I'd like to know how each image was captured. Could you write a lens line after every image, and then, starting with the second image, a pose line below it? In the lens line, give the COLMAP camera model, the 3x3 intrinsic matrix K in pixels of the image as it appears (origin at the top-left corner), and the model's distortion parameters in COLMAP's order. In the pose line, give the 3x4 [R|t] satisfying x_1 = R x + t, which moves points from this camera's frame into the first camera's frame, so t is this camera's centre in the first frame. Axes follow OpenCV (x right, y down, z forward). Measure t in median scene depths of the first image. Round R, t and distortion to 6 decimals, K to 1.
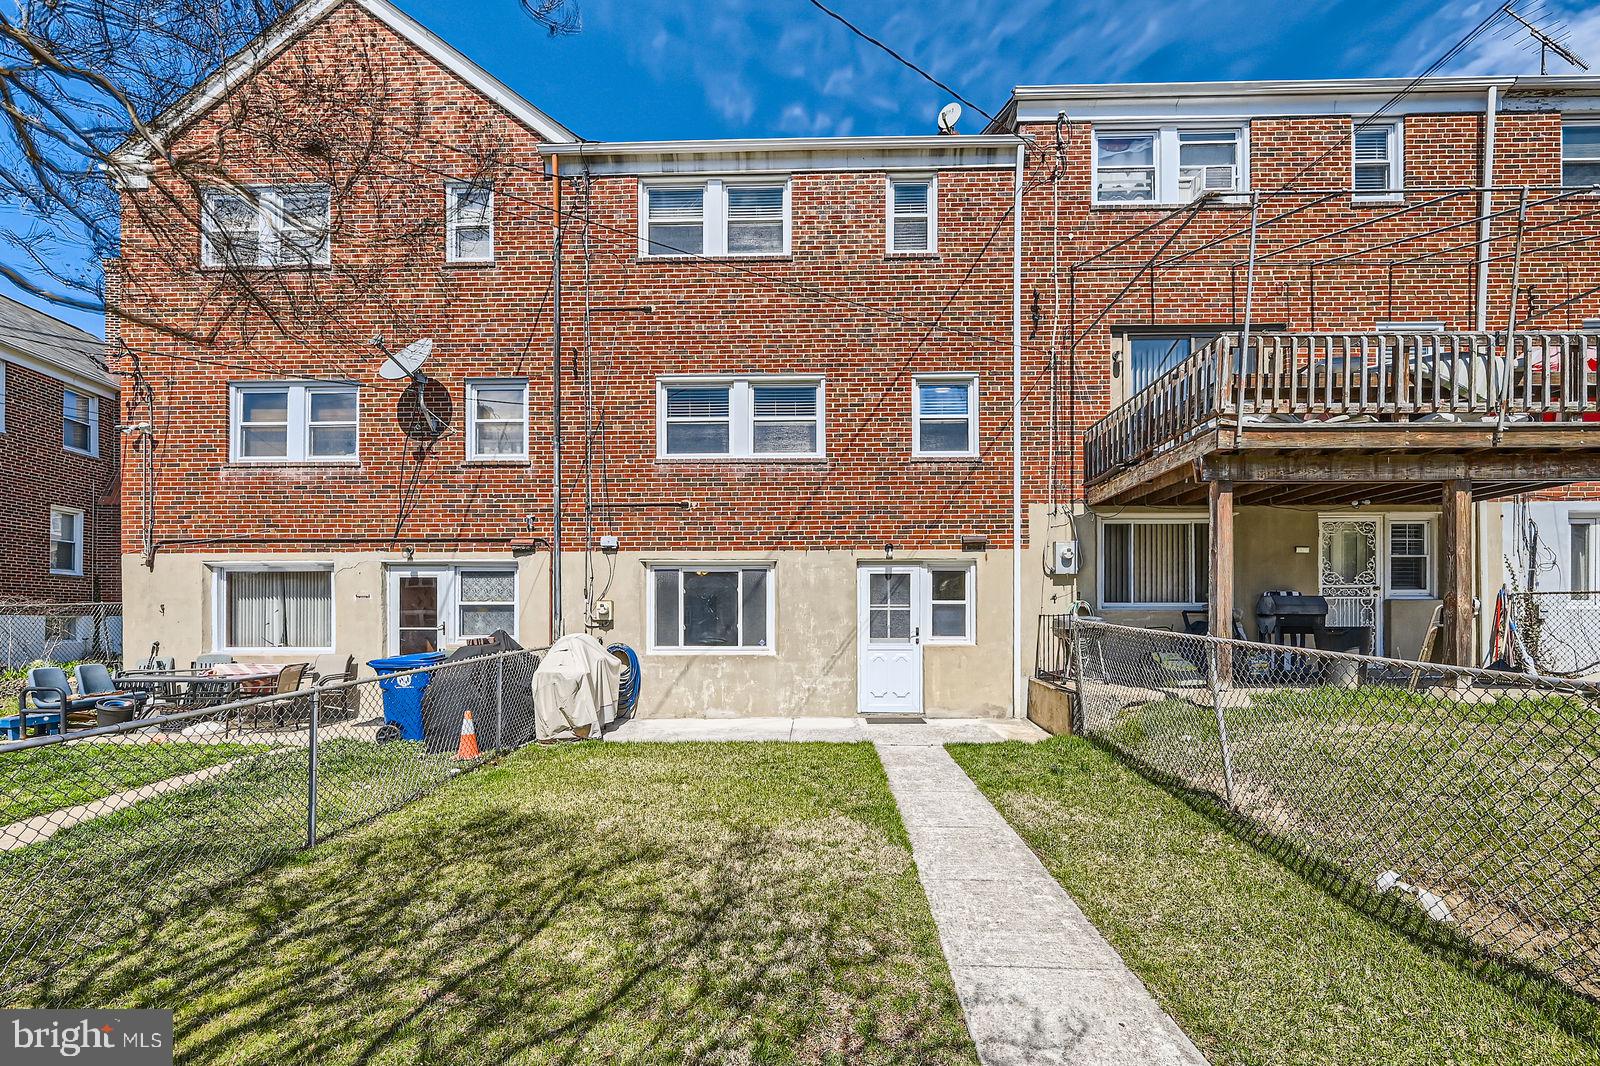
lens RADIAL K [[686.9, 0, 797.4], [0, 686.9, 615.9], [0, 0, 1]] dist [-0.000065, 0.000002]
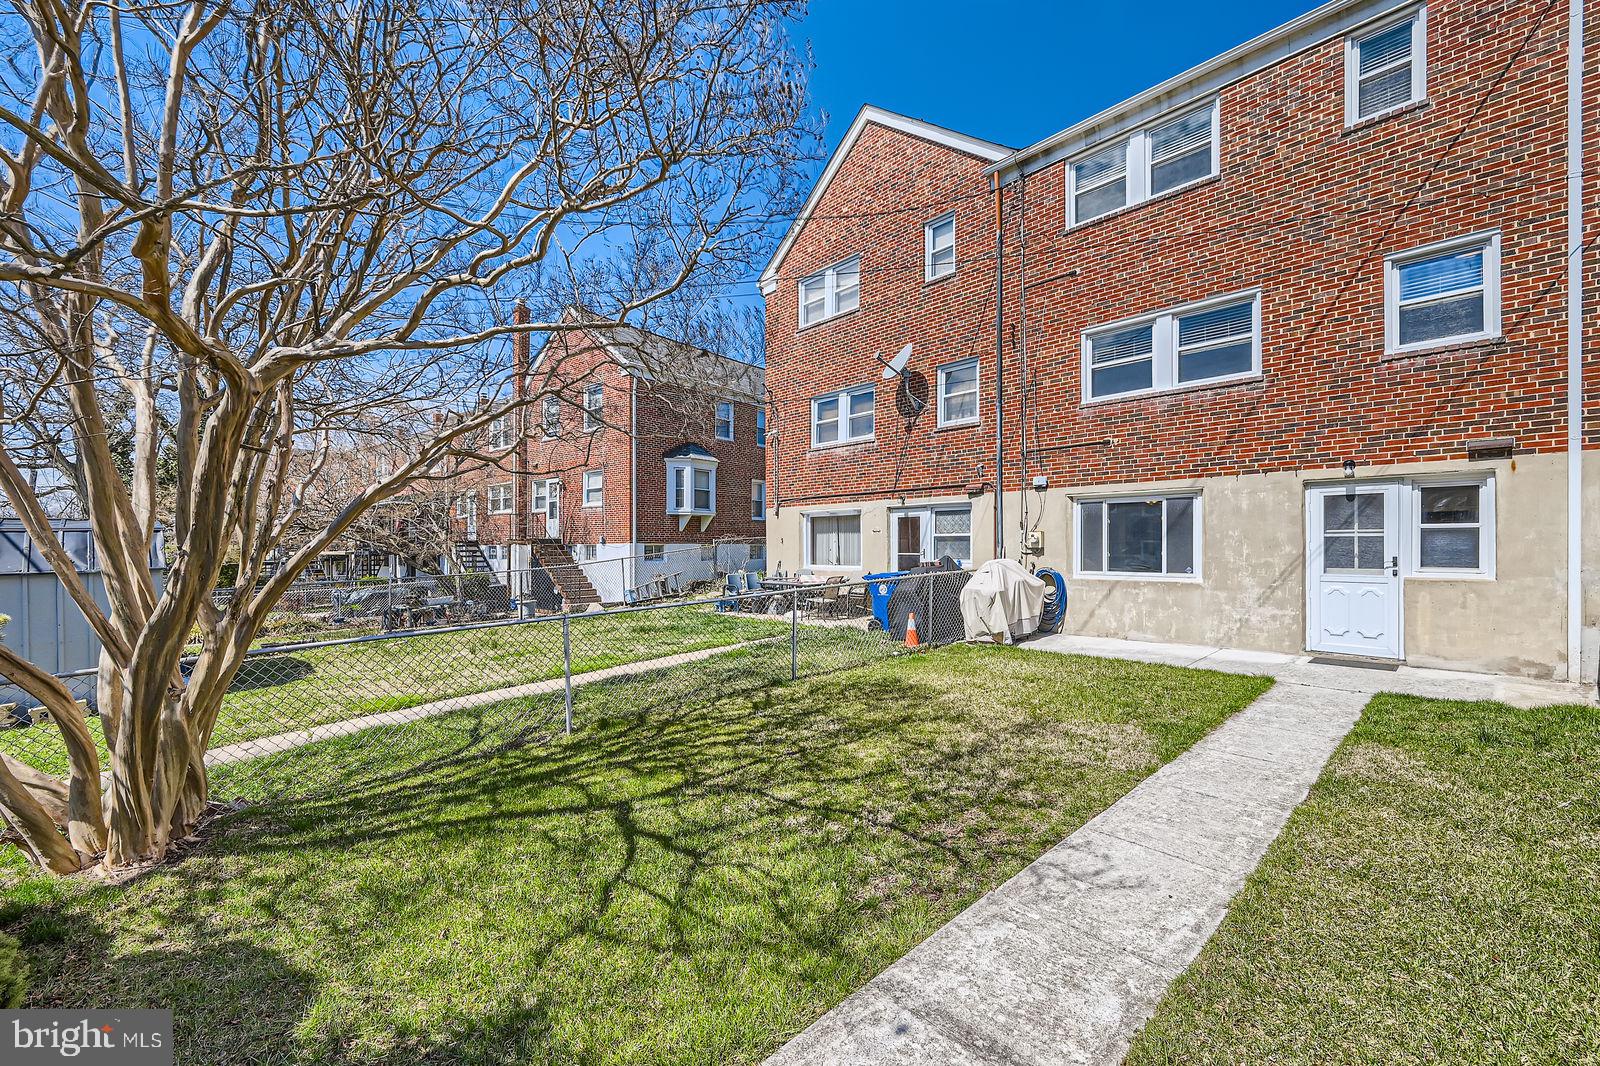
lens RADIAL K [[645.6, 0, 800.0], [0, 645.6, 533.0], [0, 0, 1]] dist [-0.000586, 0.000066]
pose [[0.703069, -0.016070, -0.710940, 0.220297], [0.008531, 0.999863, -0.014165, -0.006960], [0.711070, 0.003893, 0.703110, -0.068806]]
